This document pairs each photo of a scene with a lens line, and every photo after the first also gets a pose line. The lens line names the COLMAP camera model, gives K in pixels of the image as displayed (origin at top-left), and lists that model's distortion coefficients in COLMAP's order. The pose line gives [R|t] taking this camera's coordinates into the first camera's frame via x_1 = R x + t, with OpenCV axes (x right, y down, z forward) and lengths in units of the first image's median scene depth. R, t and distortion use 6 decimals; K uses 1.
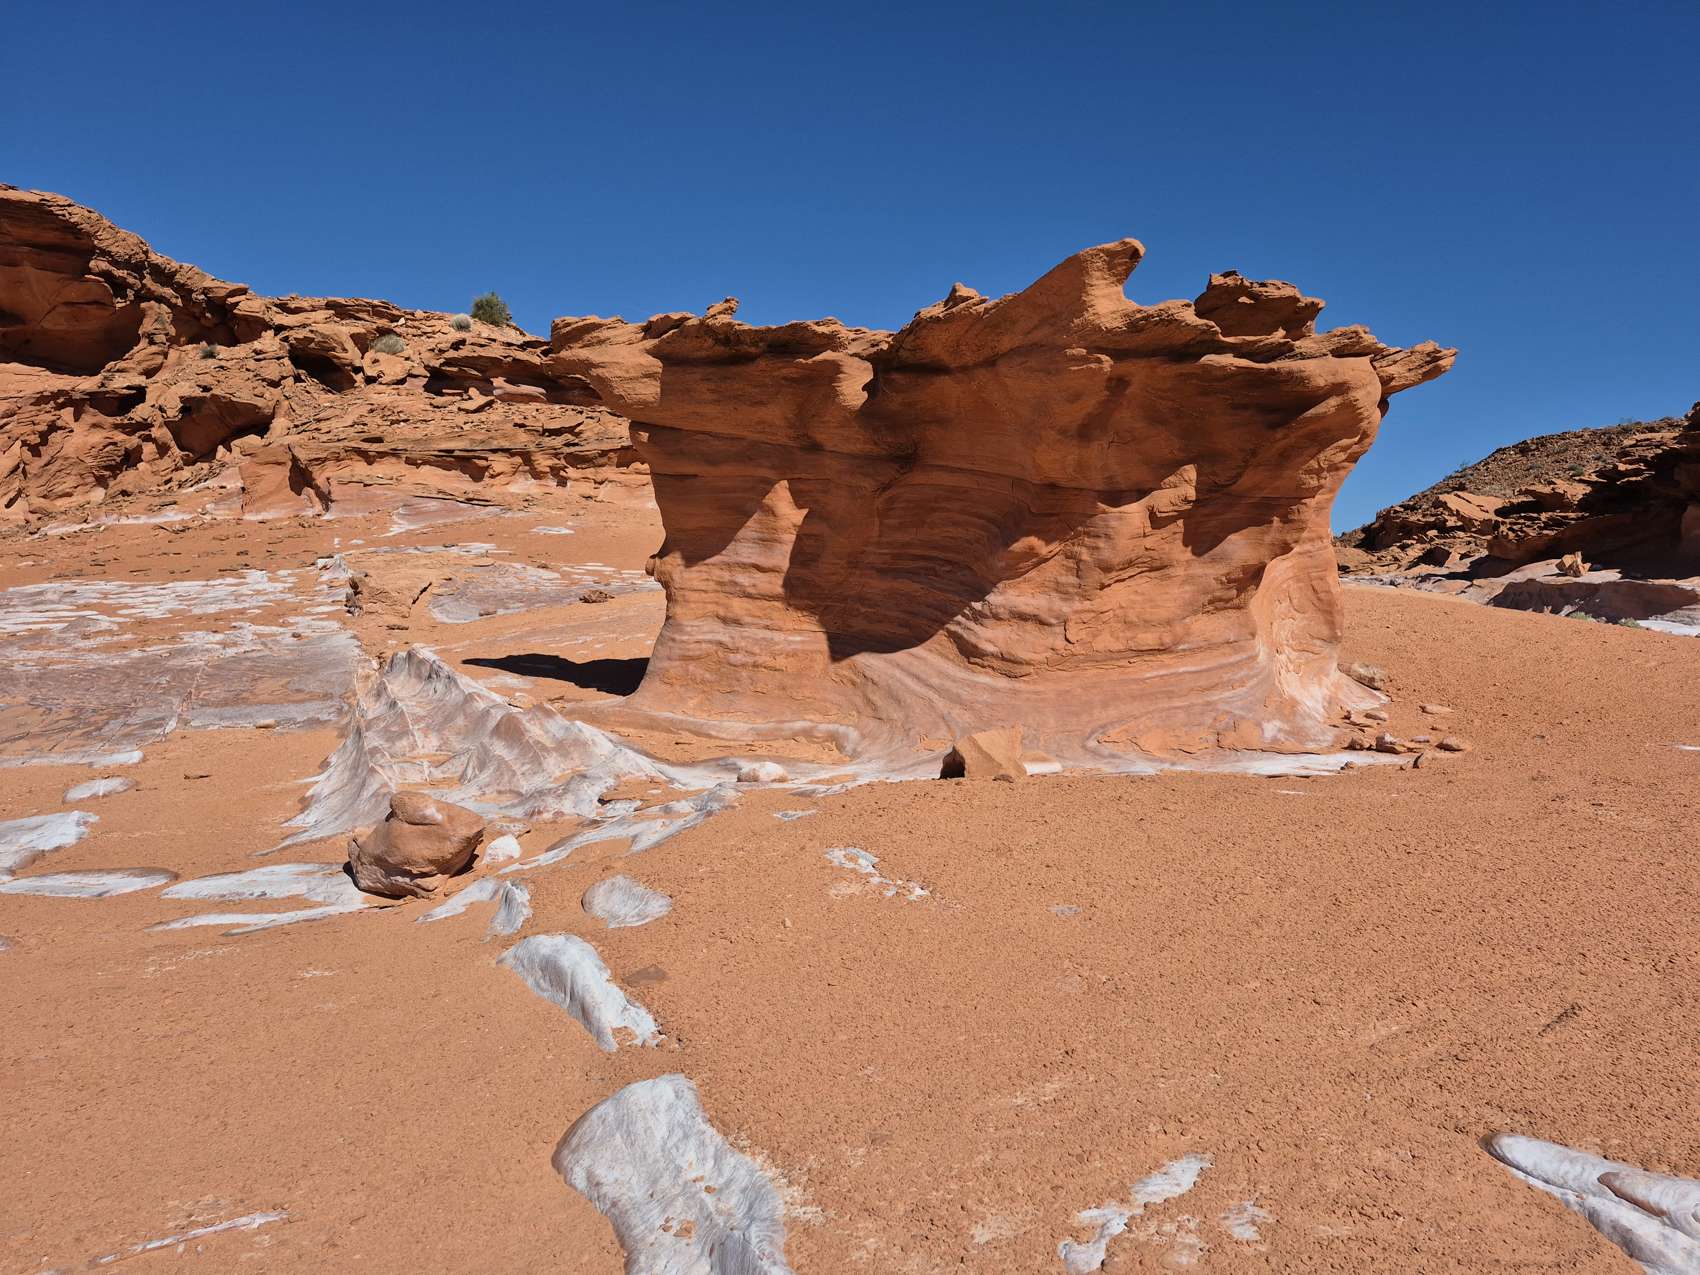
lens RADIAL K [[1165.9, 0, 871.3], [0, 1165.9, 633.8], [0, 0, 1]] dist [0.097779, -0.112085]
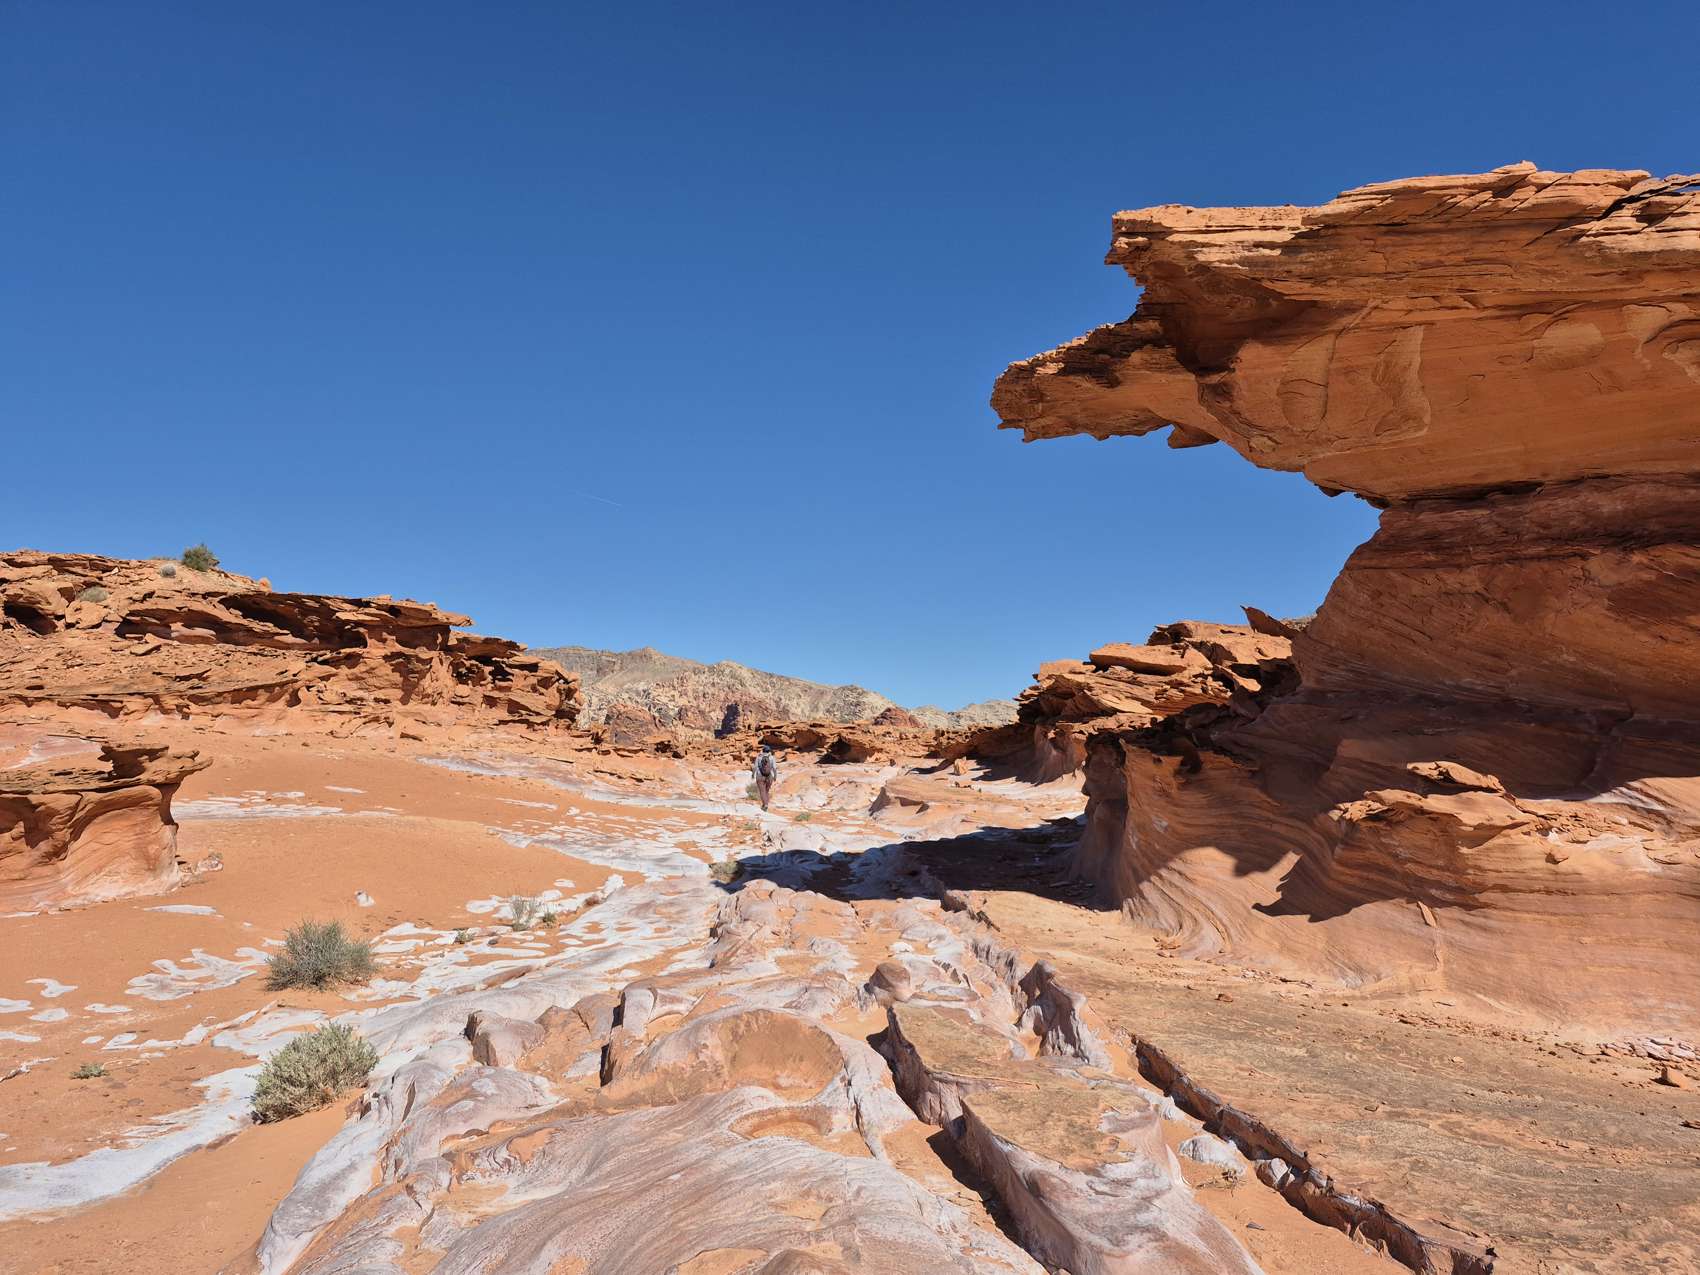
lens RADIAL K [[1165.9, 0, 861.9], [0, 1165.9, 619.1], [0, 0, 1]] dist [0.097779, -0.112085]
pose [[0.995165, 0.001715, 0.098203, 0.316327], [0.012915, 0.988881, -0.148149, -0.025255], [-0.097365, 0.148701, 0.984077, -0.355784]]
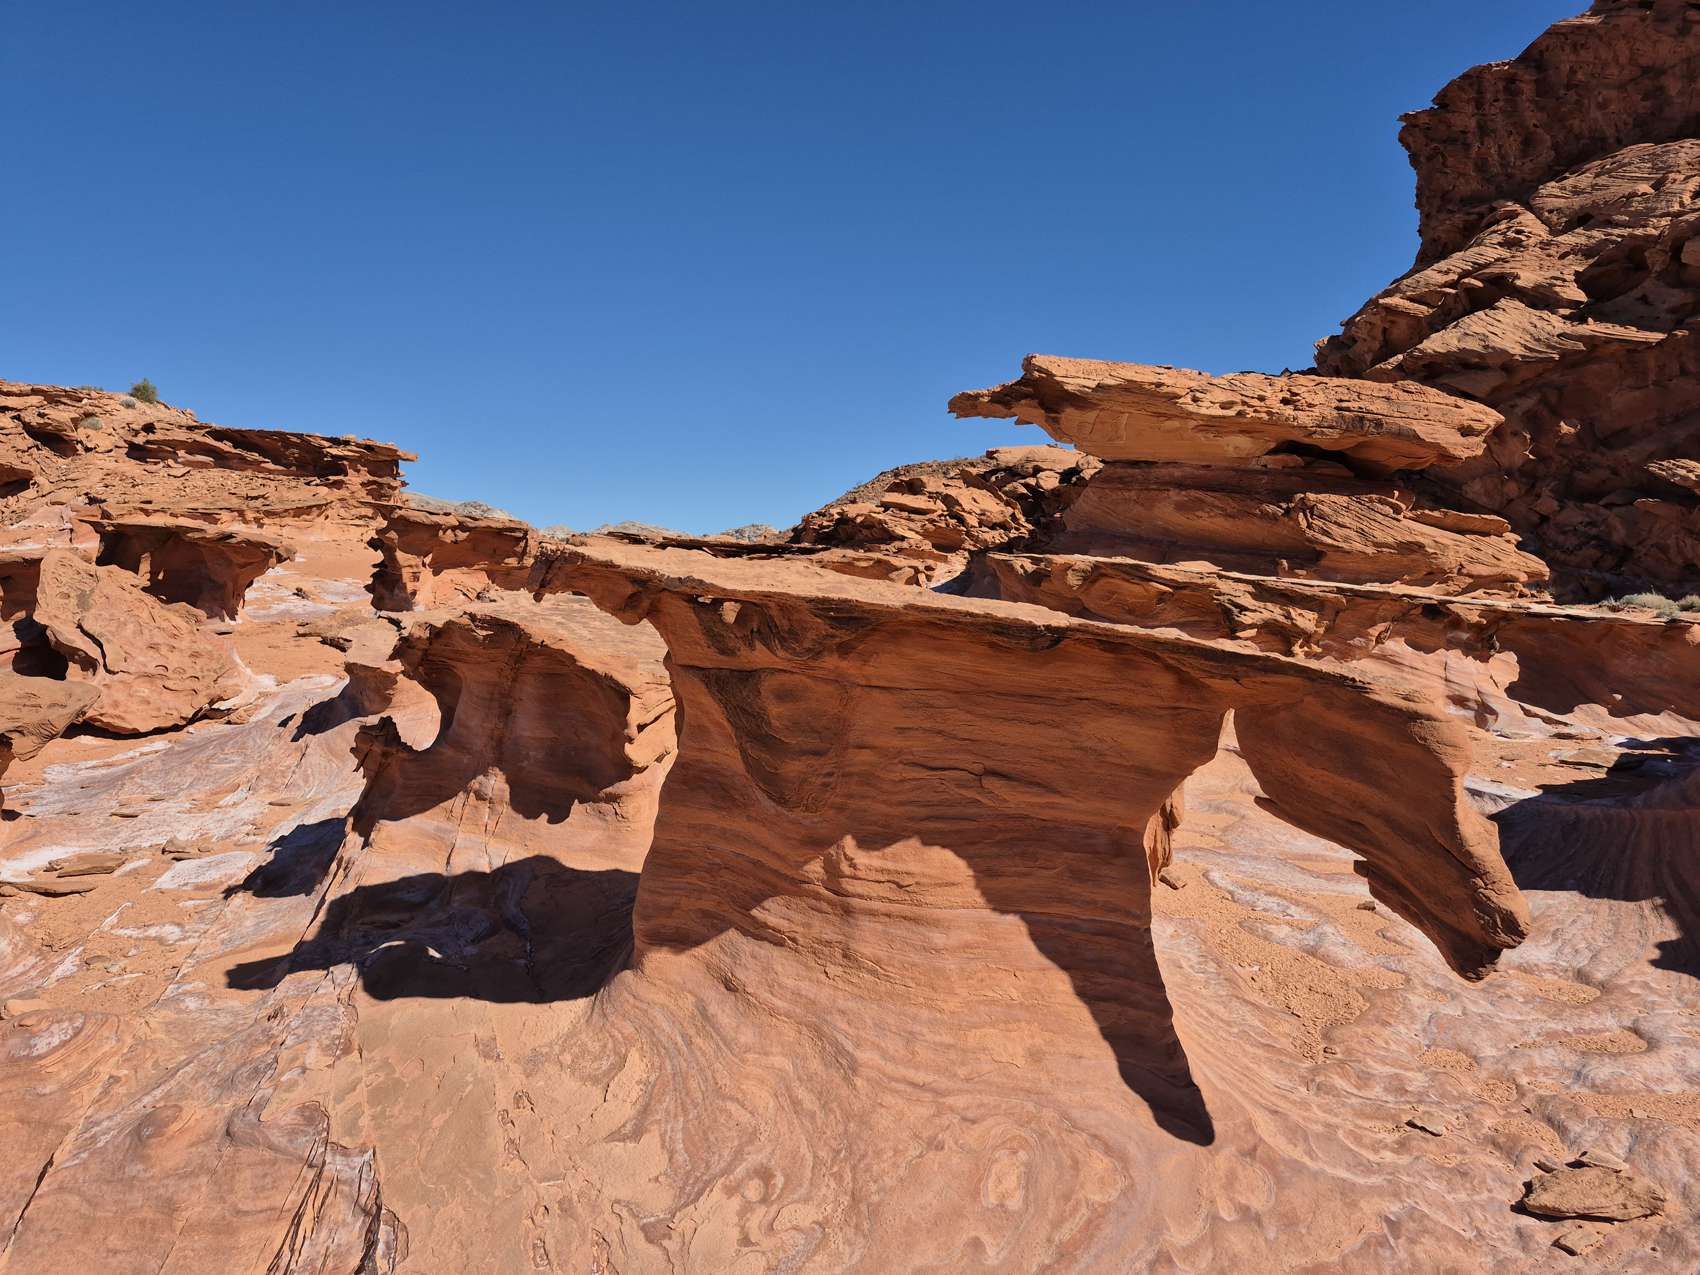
lens RADIAL K [[1165.9, 0, 839.5], [0, 1165.9, 624.2], [0, 0, 1]] dist [0.097779, -0.112085]
pose [[0.924340, -0.016610, 0.381209, -0.120097], [0.013346, 0.999848, 0.011205, 0.012403], [-0.381338, -0.005270, 0.924421, -0.904776]]
